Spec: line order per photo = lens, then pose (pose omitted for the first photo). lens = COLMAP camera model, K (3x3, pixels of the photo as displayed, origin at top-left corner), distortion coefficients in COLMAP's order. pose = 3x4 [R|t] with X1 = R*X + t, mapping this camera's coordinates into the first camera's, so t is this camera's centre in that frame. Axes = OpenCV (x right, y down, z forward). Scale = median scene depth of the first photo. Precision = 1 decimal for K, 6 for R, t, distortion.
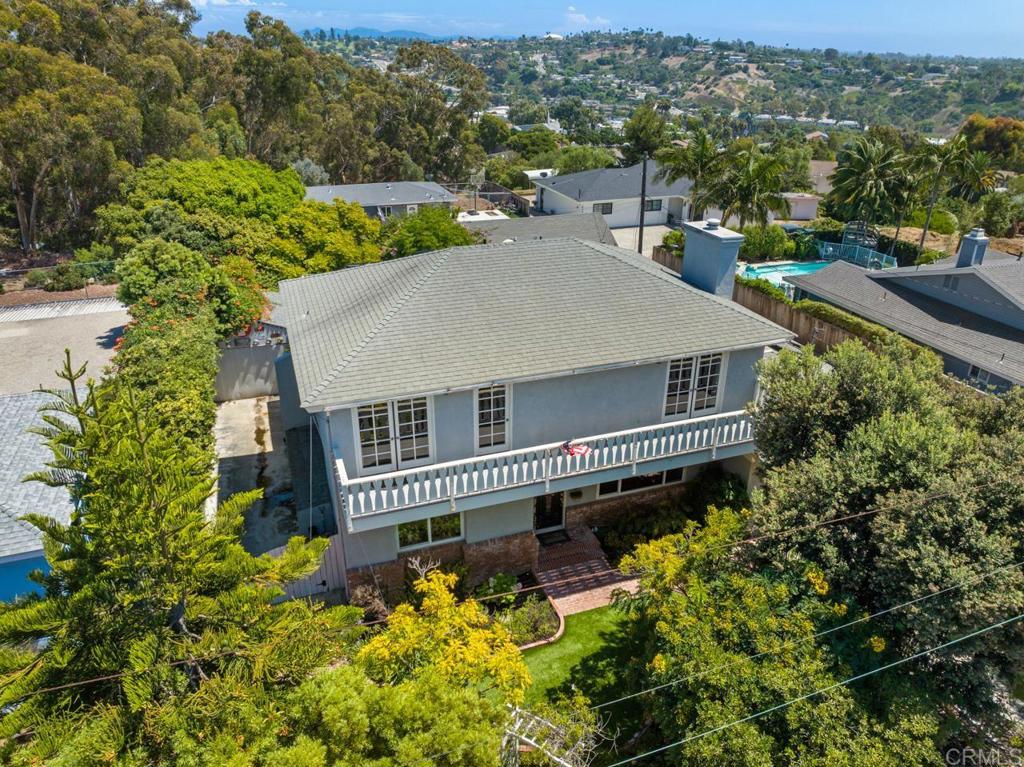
lens RADIAL K [[709.5, 0, 512.9], [0, 709.5, 384.4], [0, 0, 1]] dist [-0.012554, 0.001560]
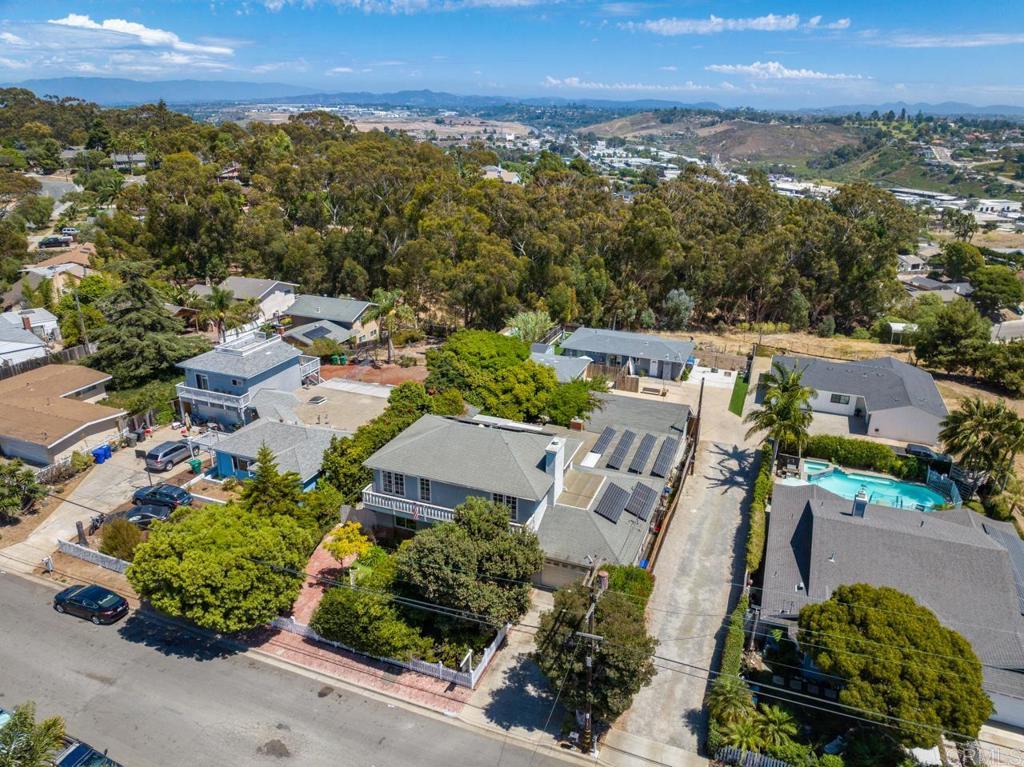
lens RADIAL K [[709.5, 0, 513.0], [0, 709.5, 383.9], [0, 0, 1]] dist [-0.012554, 0.001560]
pose [[0.758375, 0.229060, -0.610245, 0.893653], [-0.283796, 0.958857, 0.007230, -0.227070], [0.586794, 0.167702, 0.792180, -0.506236]]
